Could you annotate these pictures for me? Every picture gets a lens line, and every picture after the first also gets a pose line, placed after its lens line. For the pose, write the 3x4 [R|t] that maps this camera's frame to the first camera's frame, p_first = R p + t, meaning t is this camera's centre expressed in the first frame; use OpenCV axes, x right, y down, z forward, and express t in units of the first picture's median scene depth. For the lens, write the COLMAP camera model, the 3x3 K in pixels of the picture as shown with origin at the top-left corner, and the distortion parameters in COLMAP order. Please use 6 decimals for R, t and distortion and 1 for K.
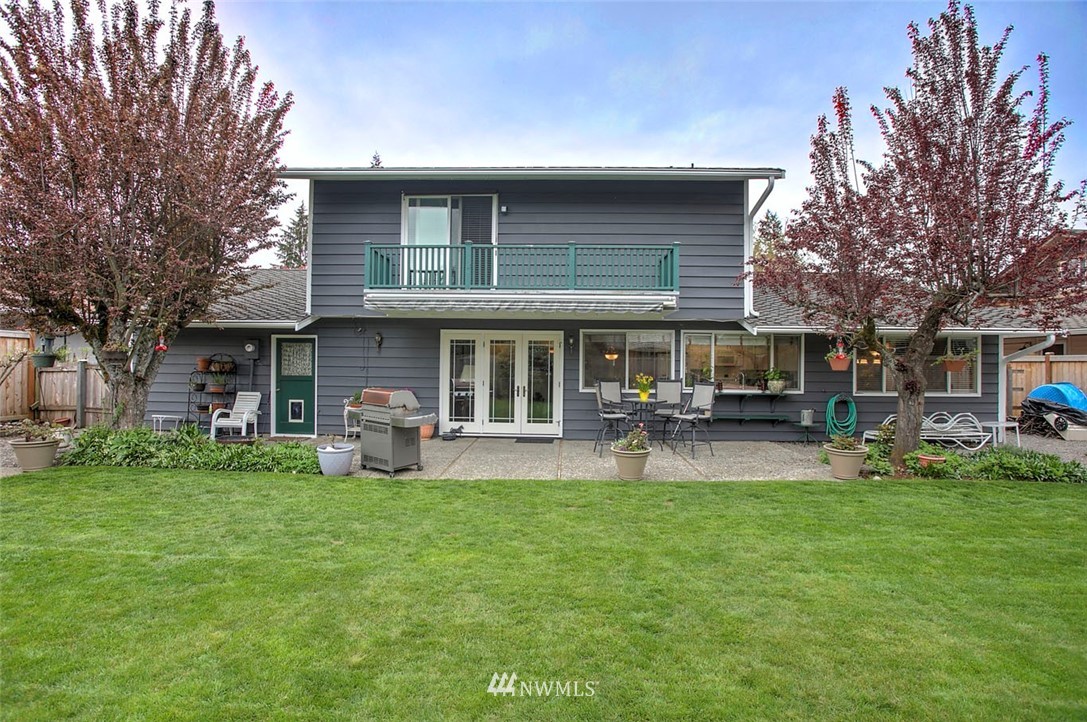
lens RADIAL K [[515.1, 0, 543.2], [0, 515.1, 358.1], [0, 0, 1]] dist [-0.003061, 0.002934]
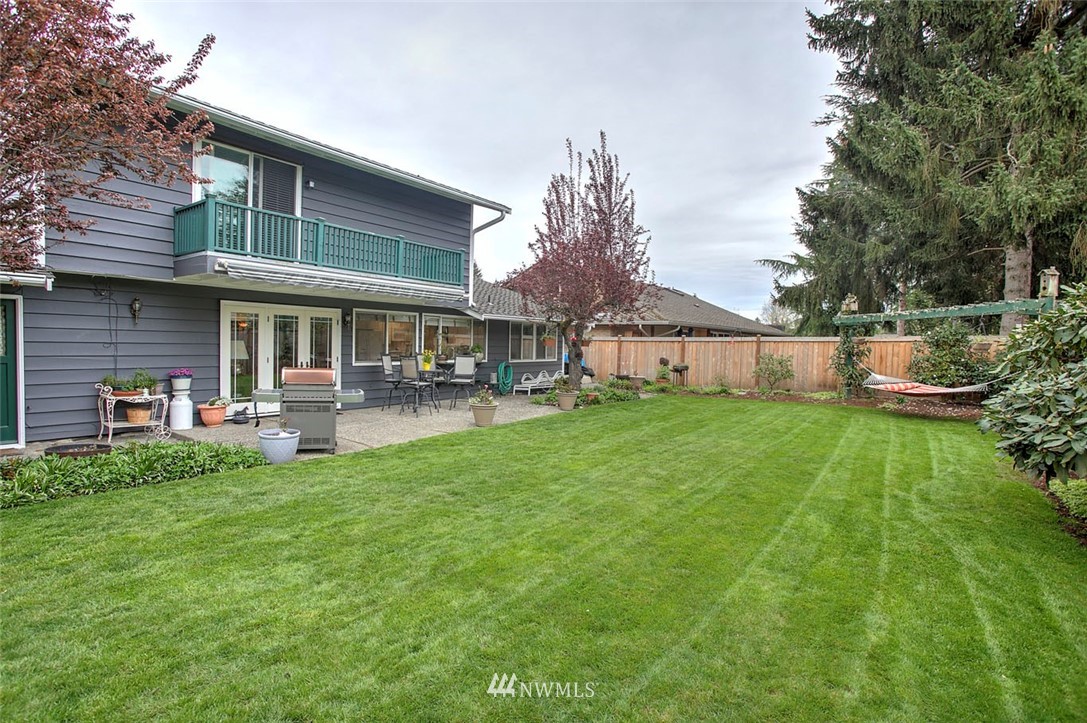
lens RADIAL K [[515.1, 0, 541.4], [0, 515.1, 358.0], [0, 0, 1]] dist [-0.003061, 0.002934]
pose [[0.598047, -0.021076, 0.801184, -0.577839], [-0.017556, 0.999070, 0.039386, -0.000837], [-0.801269, -0.037620, 0.597121, 0.036215]]
